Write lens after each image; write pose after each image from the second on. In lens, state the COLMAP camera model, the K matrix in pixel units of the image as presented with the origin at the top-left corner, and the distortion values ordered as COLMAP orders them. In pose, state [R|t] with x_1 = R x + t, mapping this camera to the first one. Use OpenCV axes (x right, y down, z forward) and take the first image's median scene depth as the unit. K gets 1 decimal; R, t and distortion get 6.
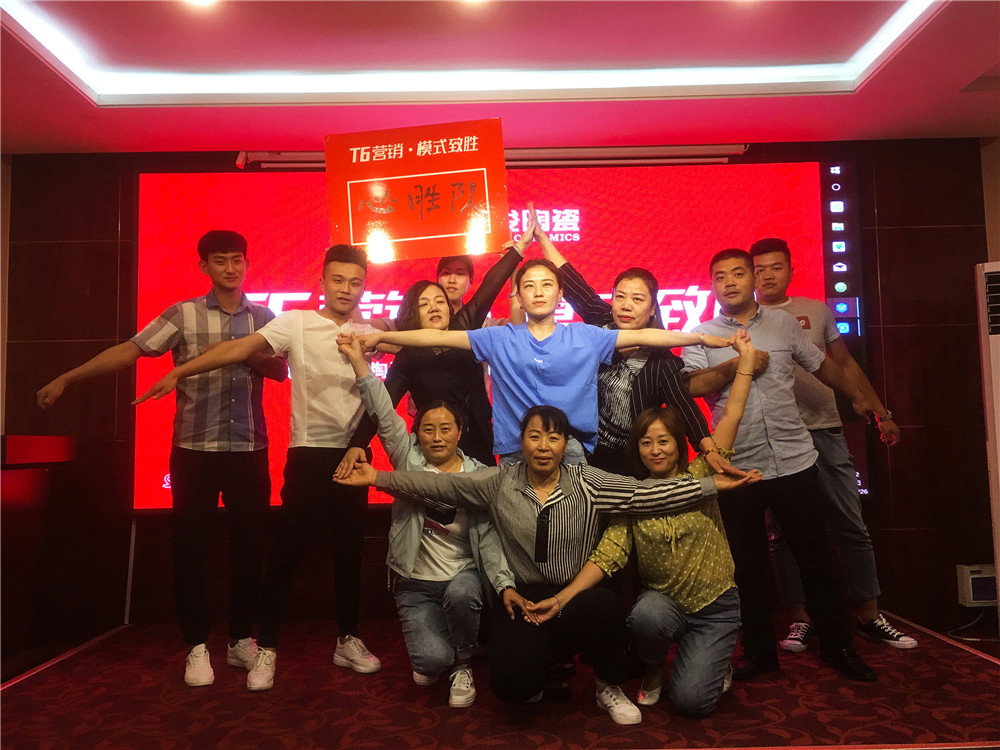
lens RADIAL K [[854.5, 0, 498.1], [0, 854.5, 365.0], [0, 0, 1]] dist [0.093730, -0.120885]
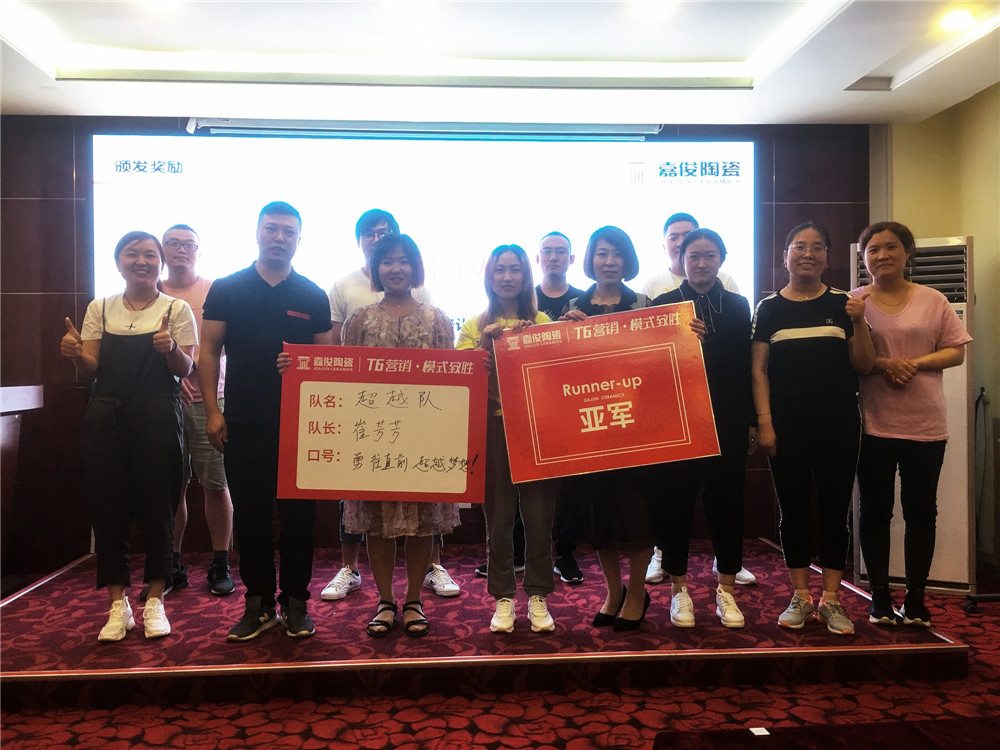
lens RADIAL K [[854.5, 0, 497.4], [0, 854.5, 366.3], [0, 0, 1]] dist [0.093730, -0.120885]
pose [[0.997899, 0.010204, 0.063987, 0.012092], [-0.015738, 0.996119, 0.086594, -0.041305], [-0.062855, -0.087419, 0.994187, -0.105529]]
